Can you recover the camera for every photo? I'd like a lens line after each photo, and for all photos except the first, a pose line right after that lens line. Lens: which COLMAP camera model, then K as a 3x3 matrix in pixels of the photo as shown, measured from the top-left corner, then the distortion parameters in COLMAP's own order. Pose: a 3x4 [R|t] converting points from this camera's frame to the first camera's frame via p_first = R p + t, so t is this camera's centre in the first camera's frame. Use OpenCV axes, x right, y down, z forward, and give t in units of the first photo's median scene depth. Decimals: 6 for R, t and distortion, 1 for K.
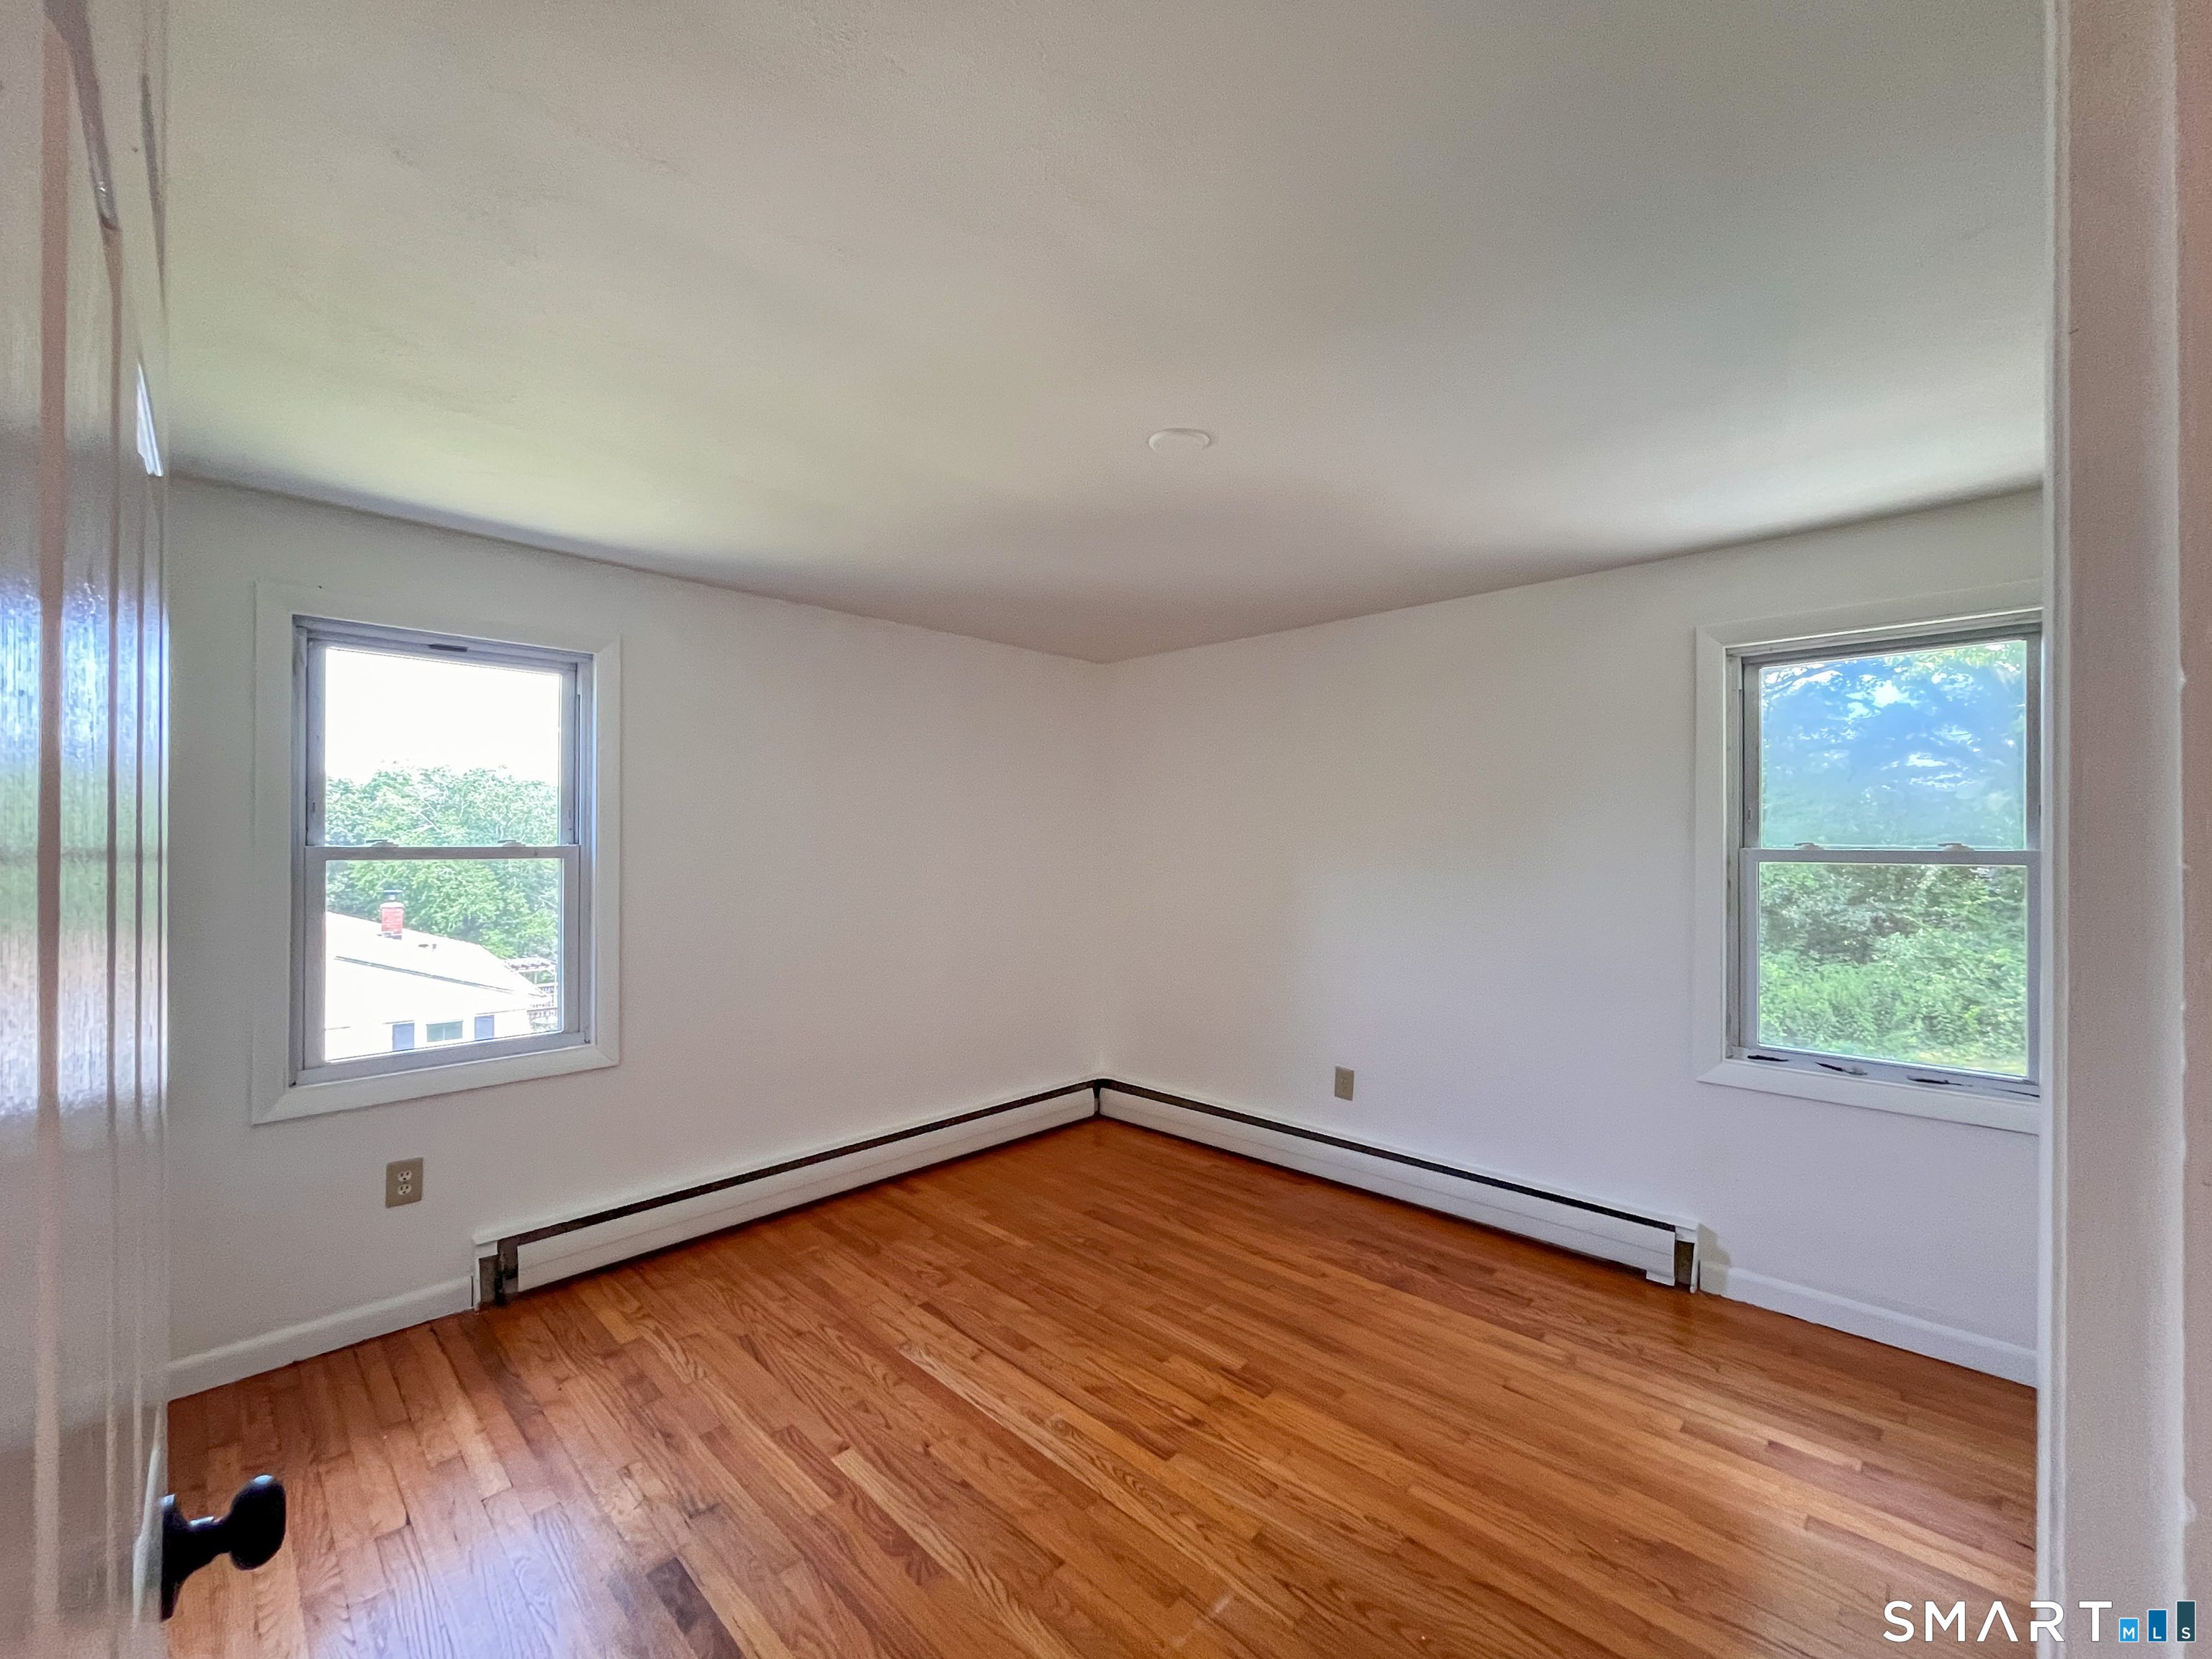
lens RADIAL K [[899.4, 0, 1120.4], [0, 899.4, 831.6], [0, 0, 1]] dist [-0.003806, -0.000219]
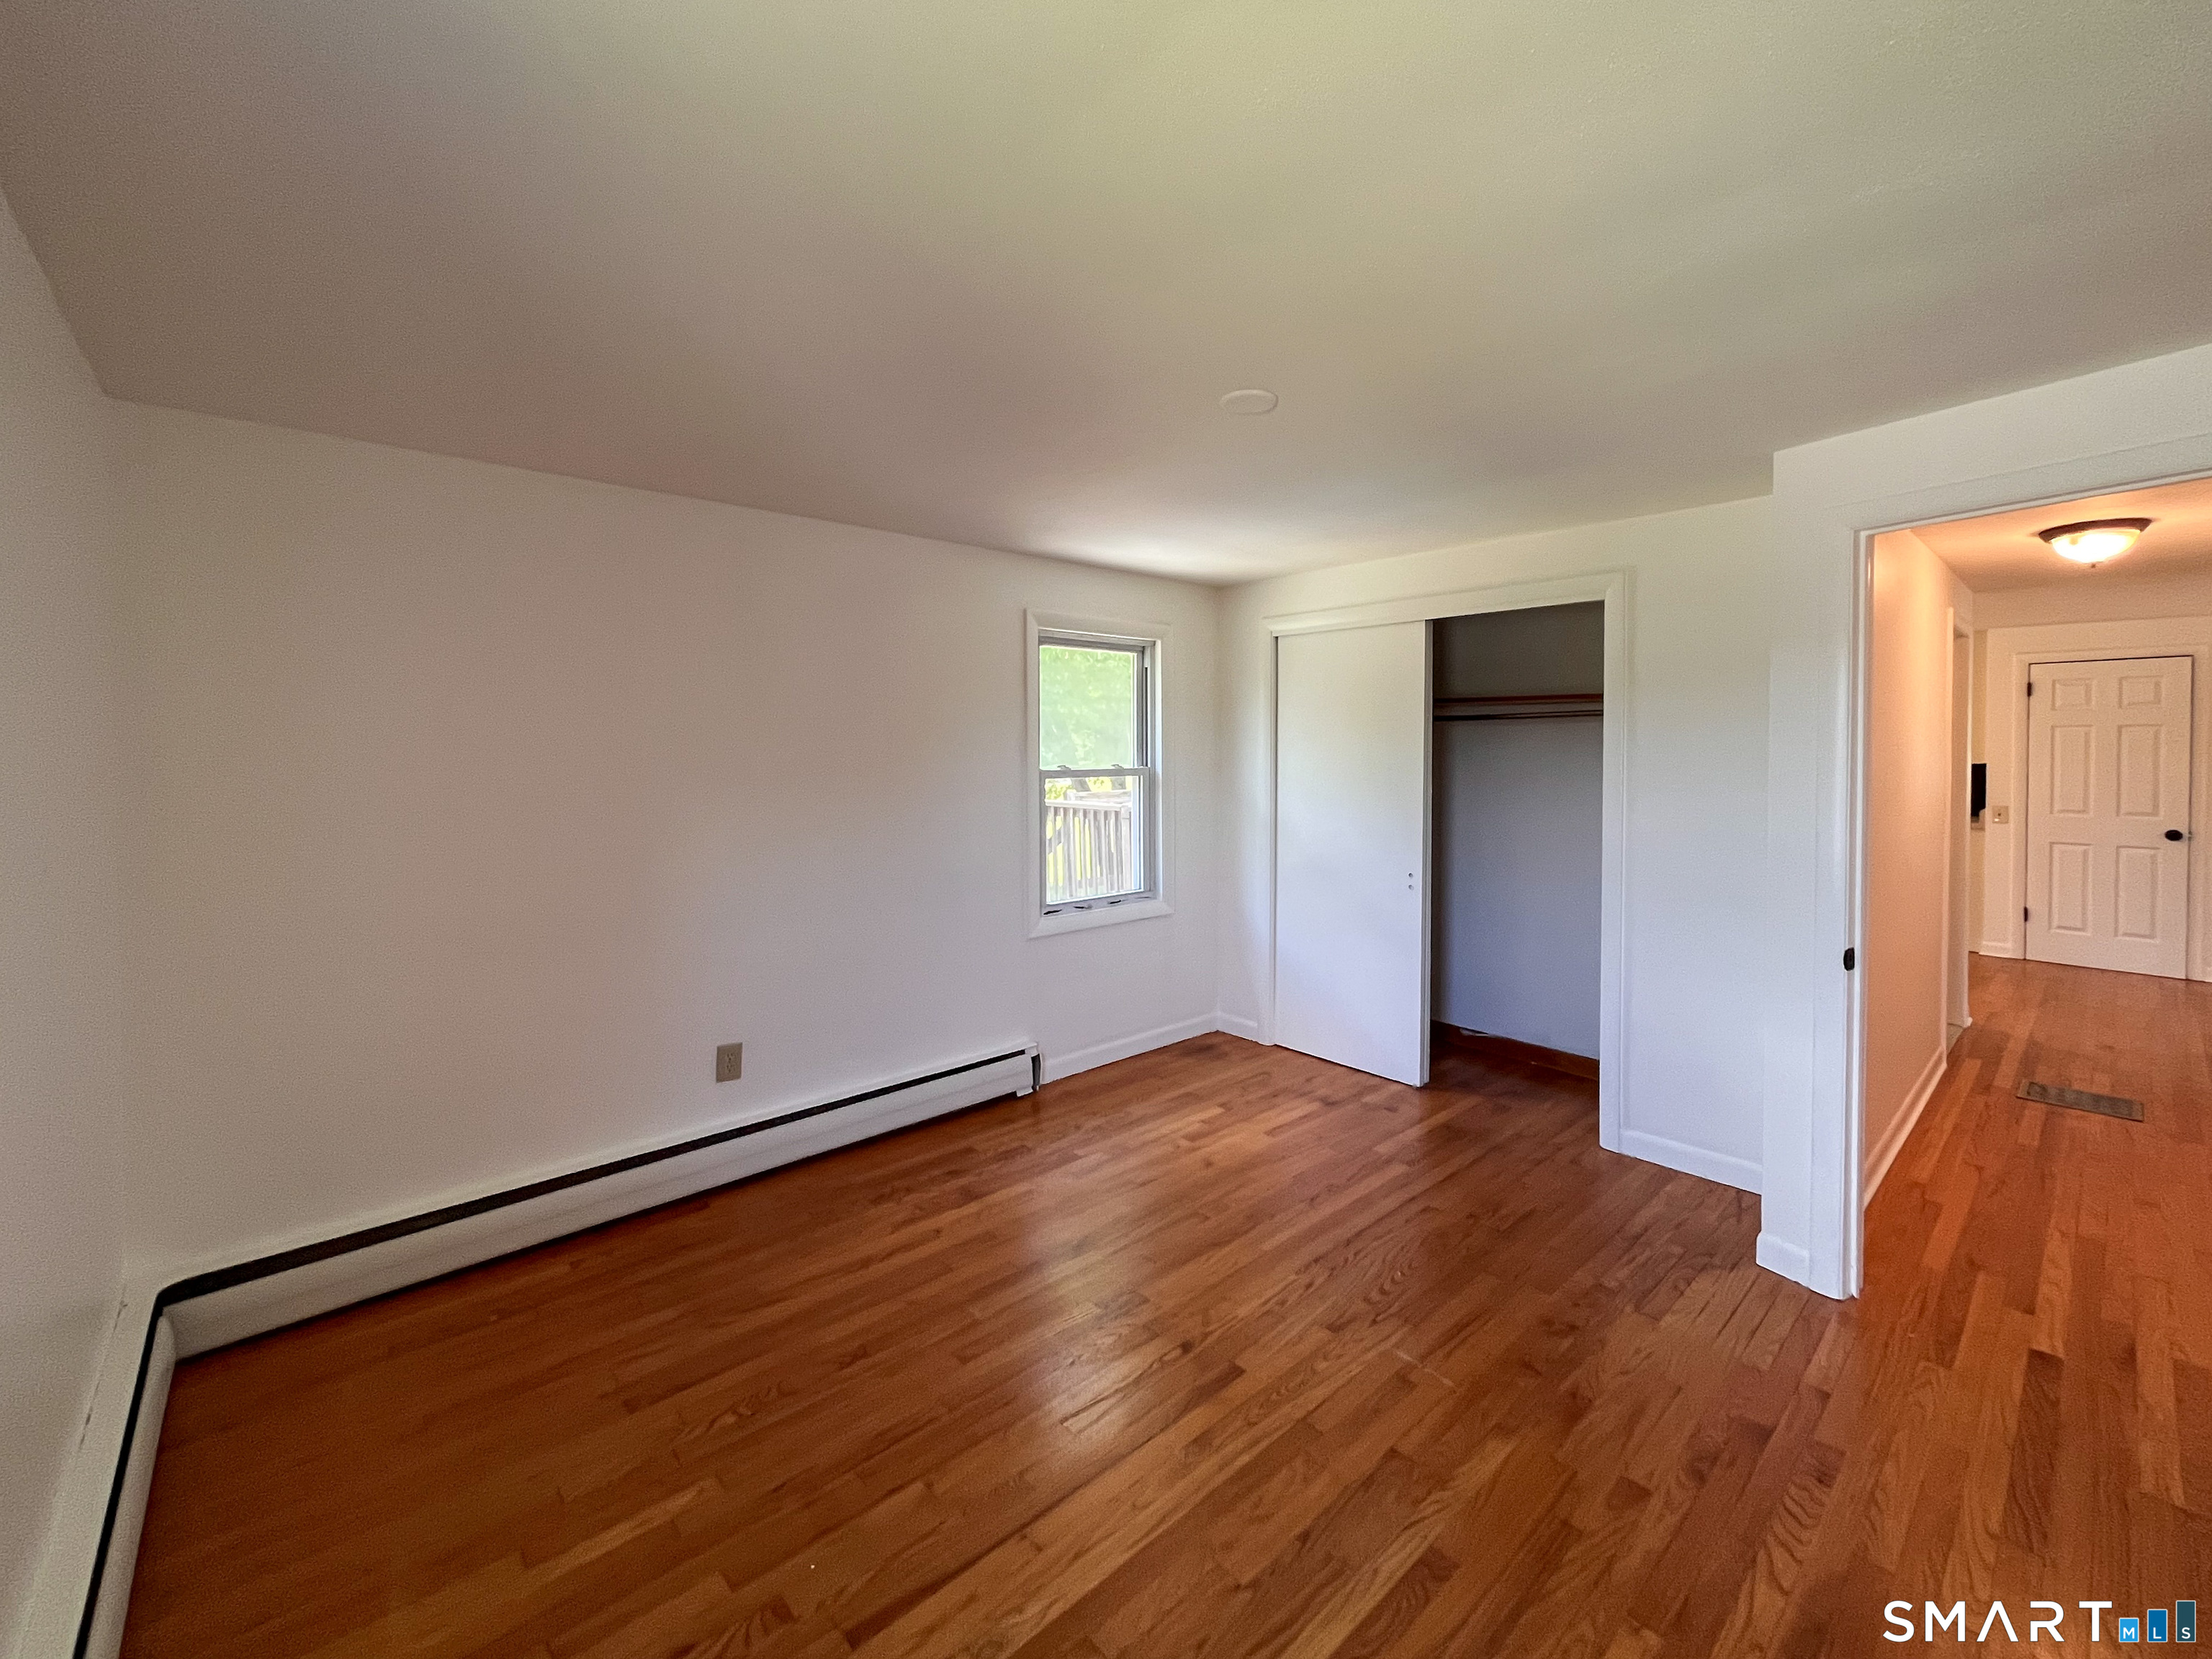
lens RADIAL K [[899.4, 0, 1081.8], [0, 899.4, 762.8], [0, 0, 1]] dist [-0.003806, -0.000219]
pose [[0.099271, -0.021885, 0.994820, -0.771690], [-0.007018, 0.999718, 0.022693, -0.027351], [-0.995036, -0.009234, 0.099089, 0.842692]]
